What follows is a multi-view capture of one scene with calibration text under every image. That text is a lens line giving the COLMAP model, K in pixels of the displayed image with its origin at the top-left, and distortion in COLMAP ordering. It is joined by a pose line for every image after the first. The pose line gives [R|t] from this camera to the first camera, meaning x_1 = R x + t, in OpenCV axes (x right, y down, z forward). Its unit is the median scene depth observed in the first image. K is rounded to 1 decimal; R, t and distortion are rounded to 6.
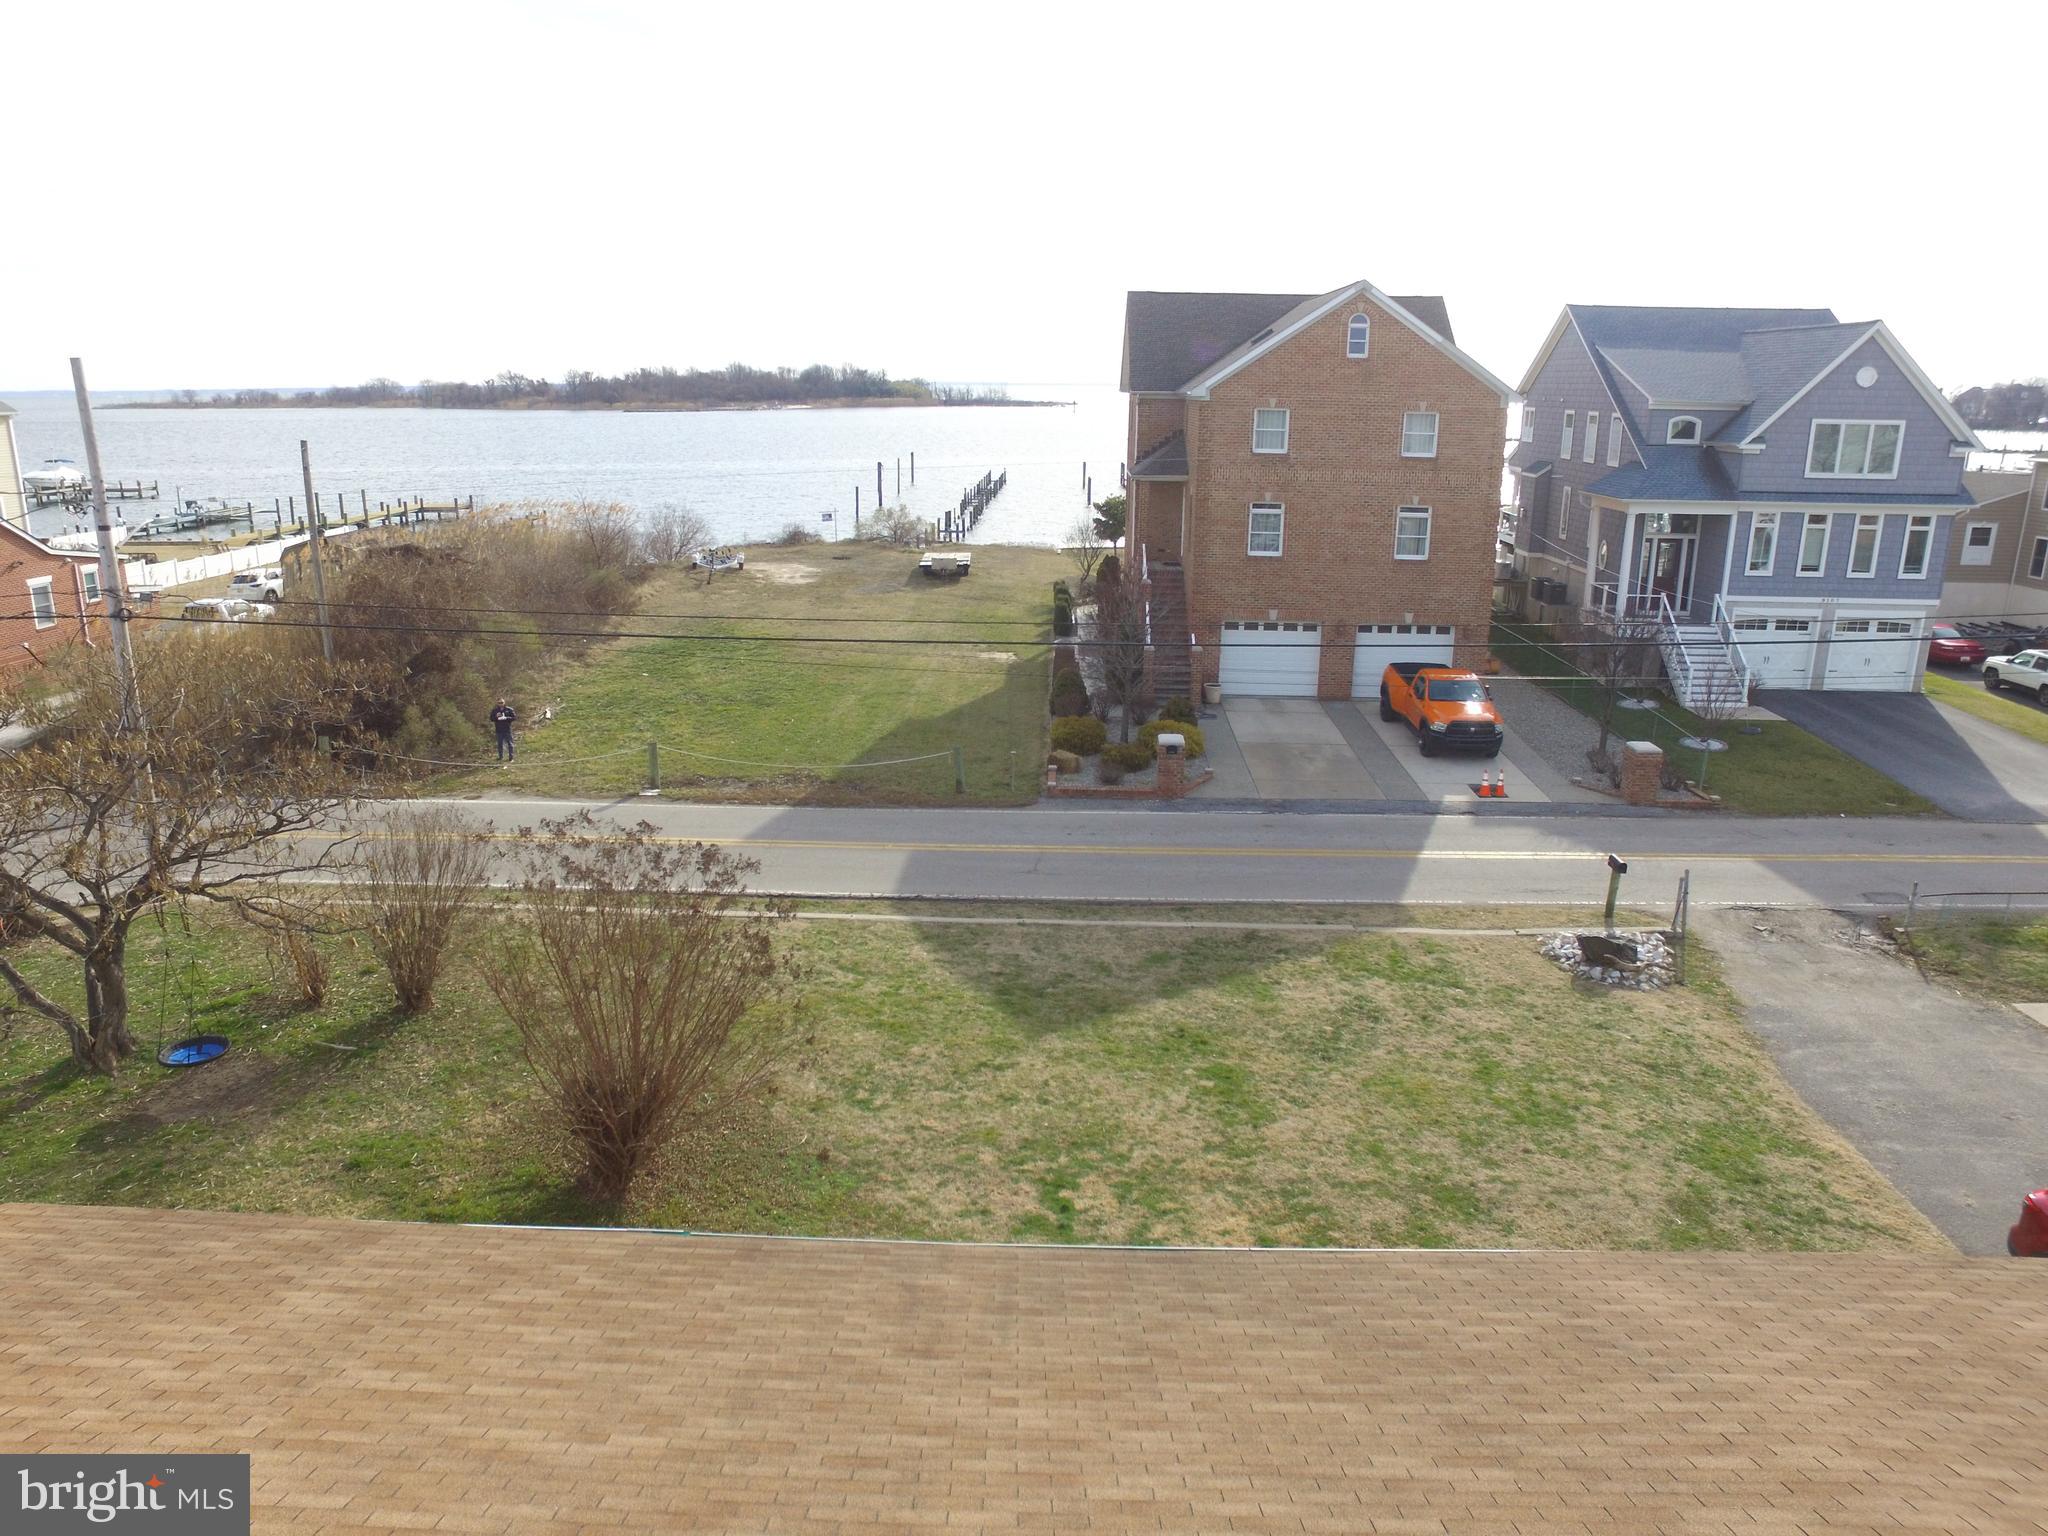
lens RADIAL K [[1375.1, 0, 973.9], [0, 1375.1, 758.6], [0, 0, 1]] dist [-0.125698, 0.089604]
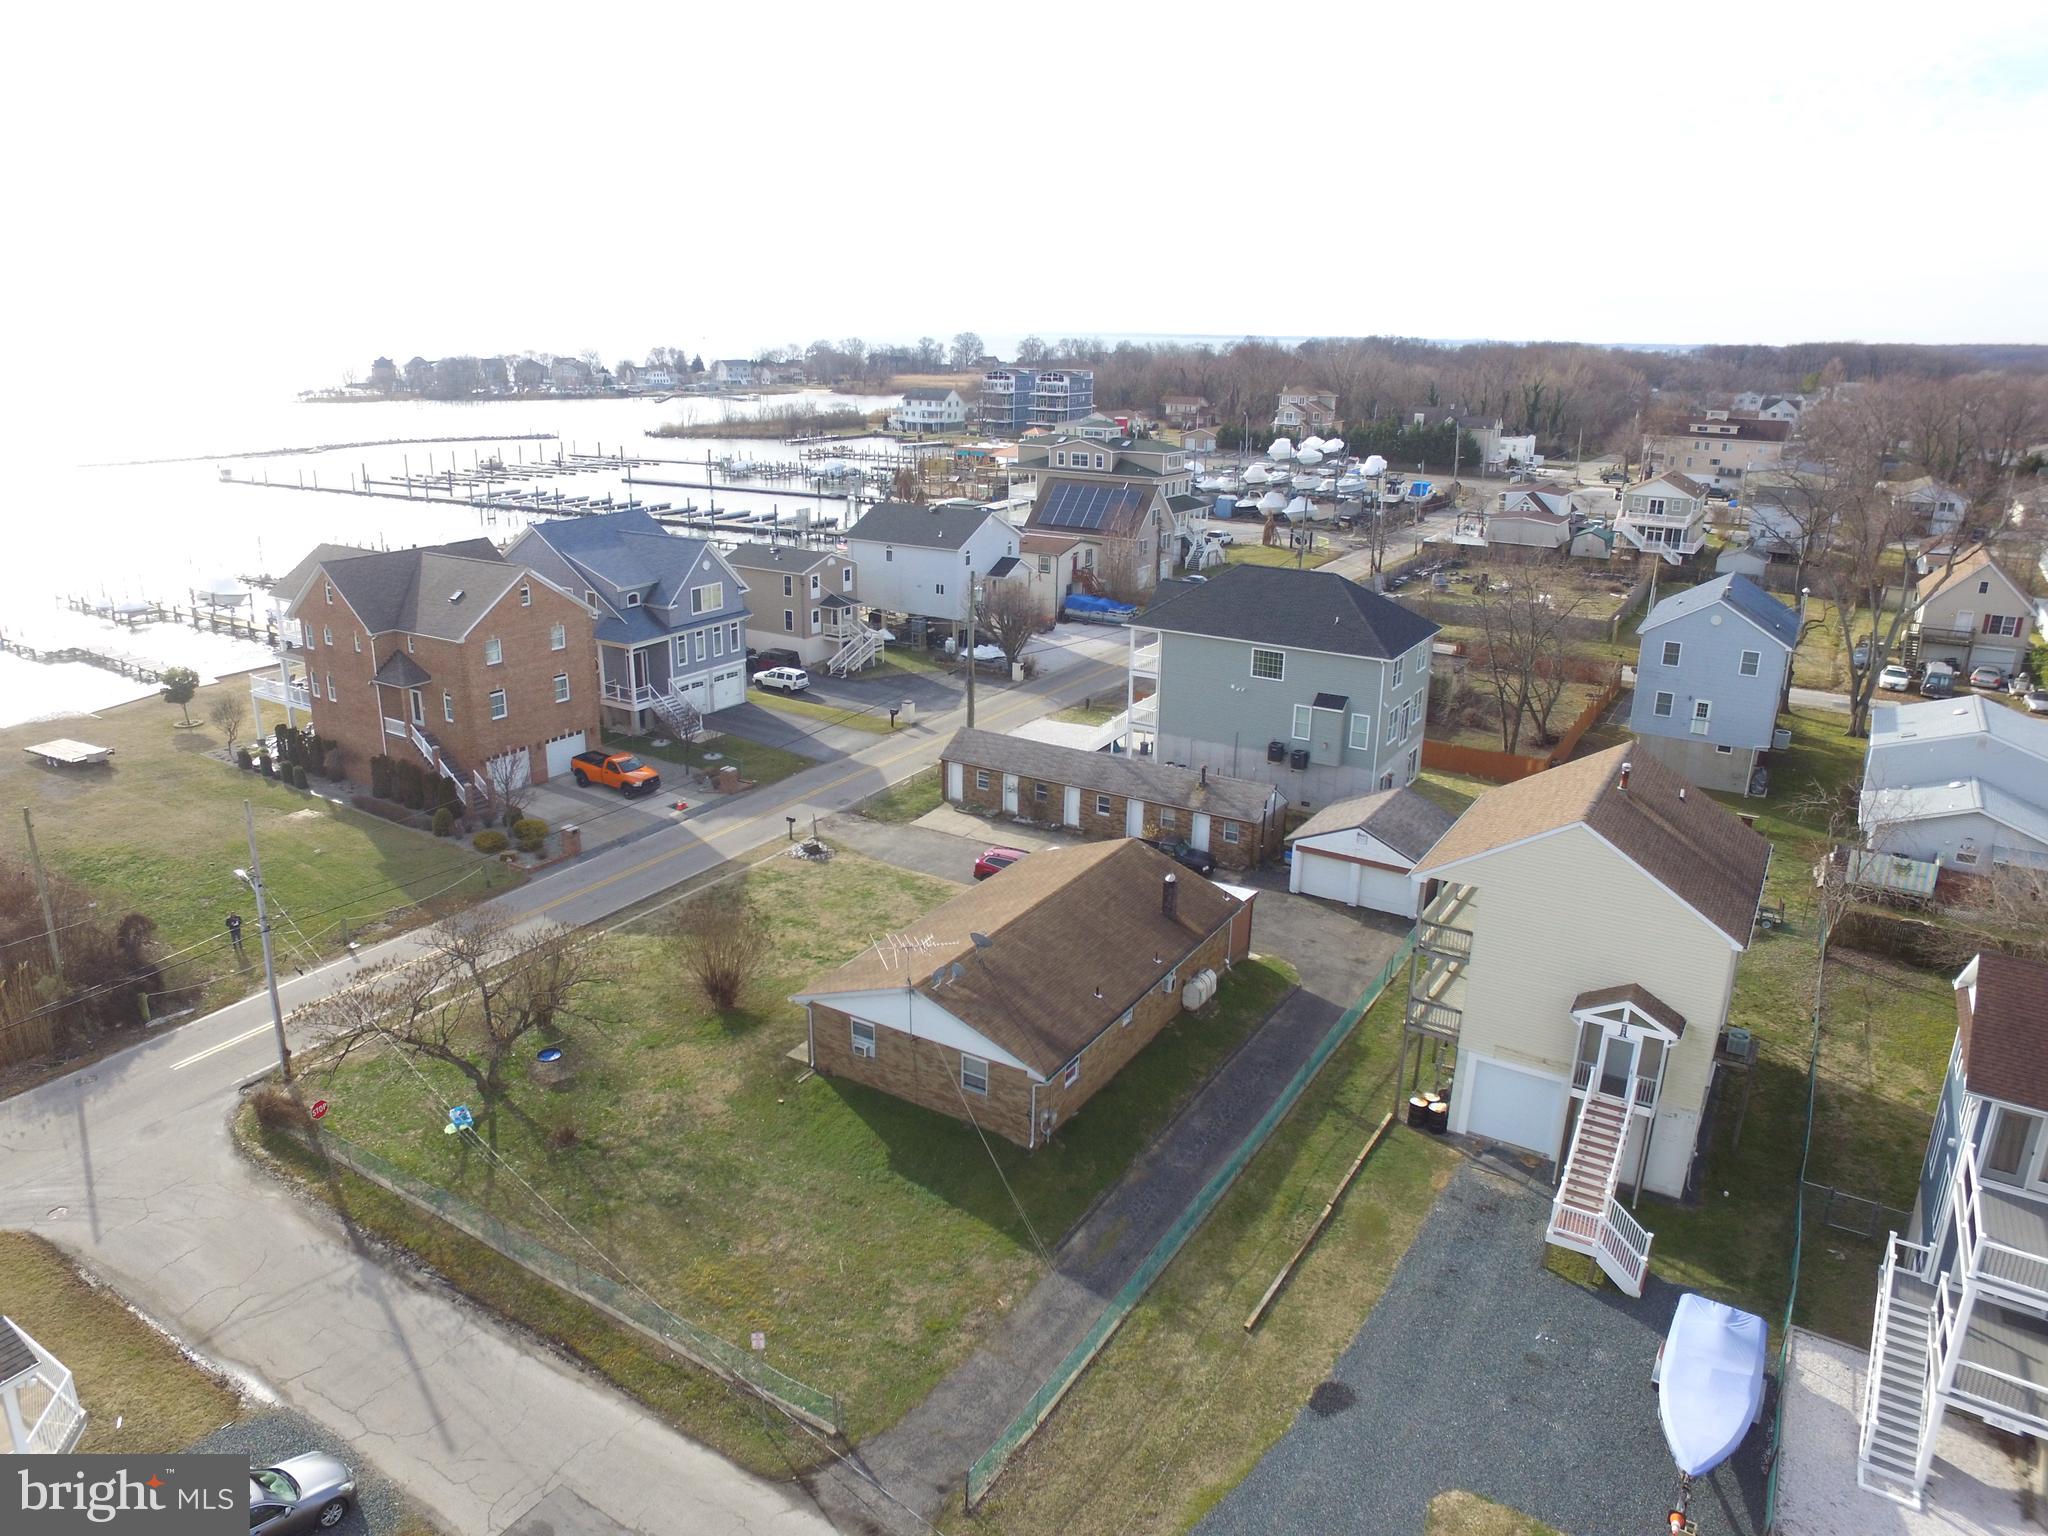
lens RADIAL K [[1375.1, 0, 979.7], [0, 1375.1, 755.0], [0, 0, 1]] dist [-0.125698, 0.089604]
pose [[0.499760, -0.255401, 0.827653, -1.104828], [0.223345, 0.961224, 0.161757, -0.284461], [-0.836873, 0.104013, 0.537424, -0.567595]]
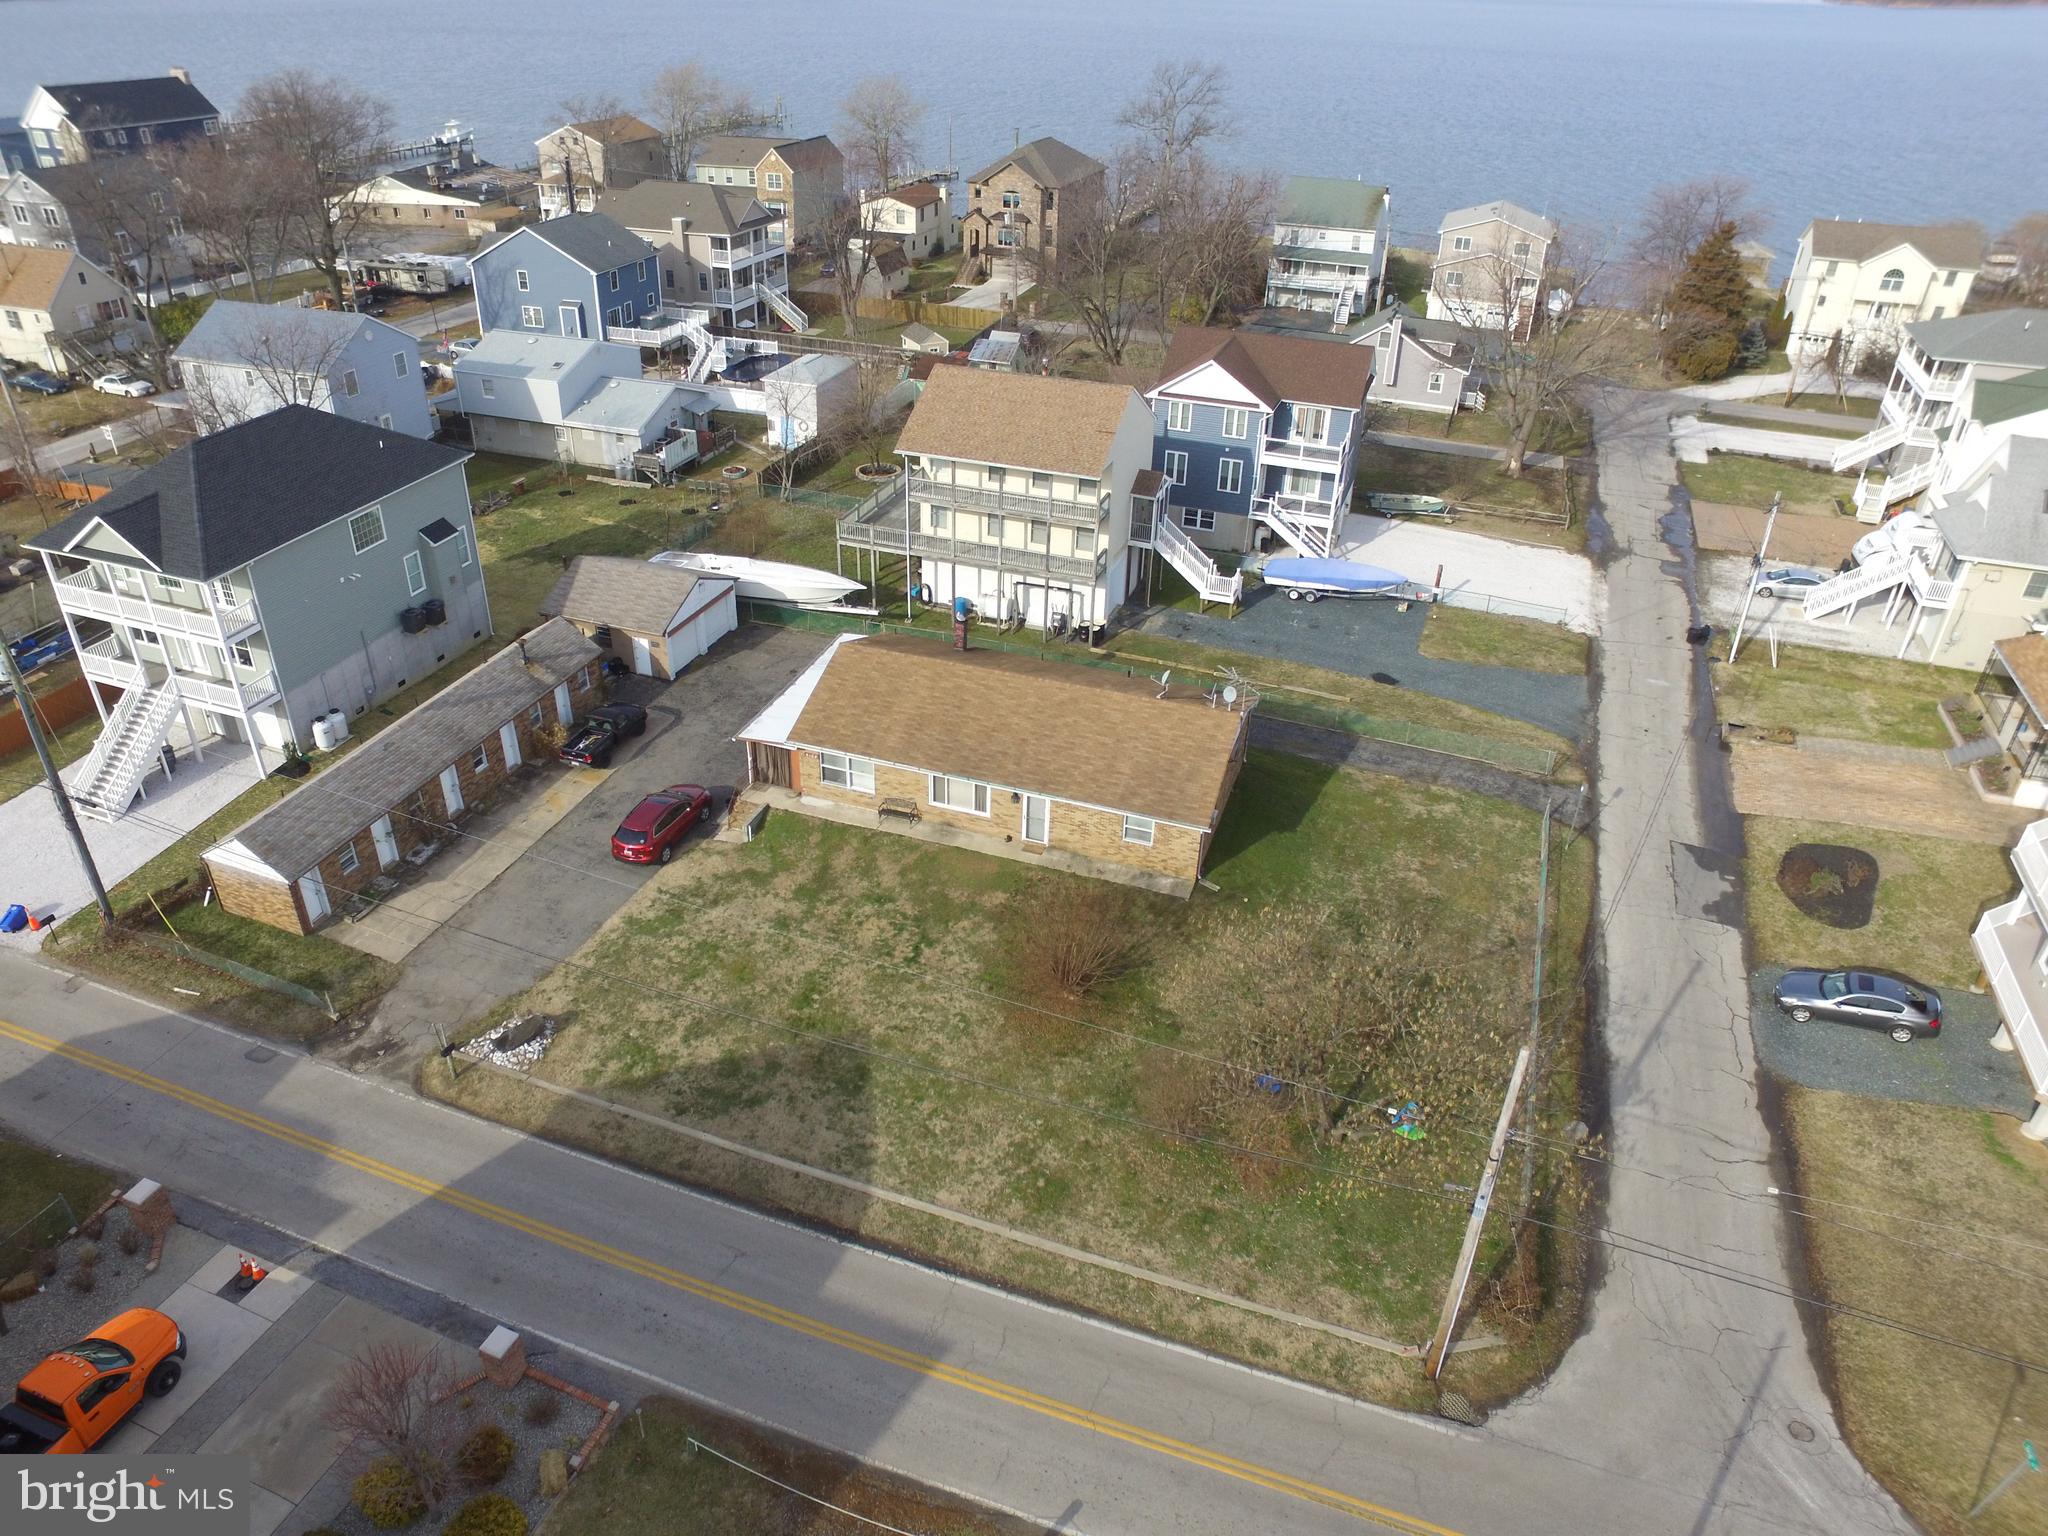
lens RADIAL K [[1375.1, 0, 978.5], [0, 1375.1, 747.1], [0, 0, 1]] dist [-0.125698, 0.089604]
pose [[-0.950097, -0.169446, 0.261923, -0.321762], [0.071074, 0.699959, 0.710637, -0.868405], [-0.303750, 0.693790, -0.652986, 1.114836]]
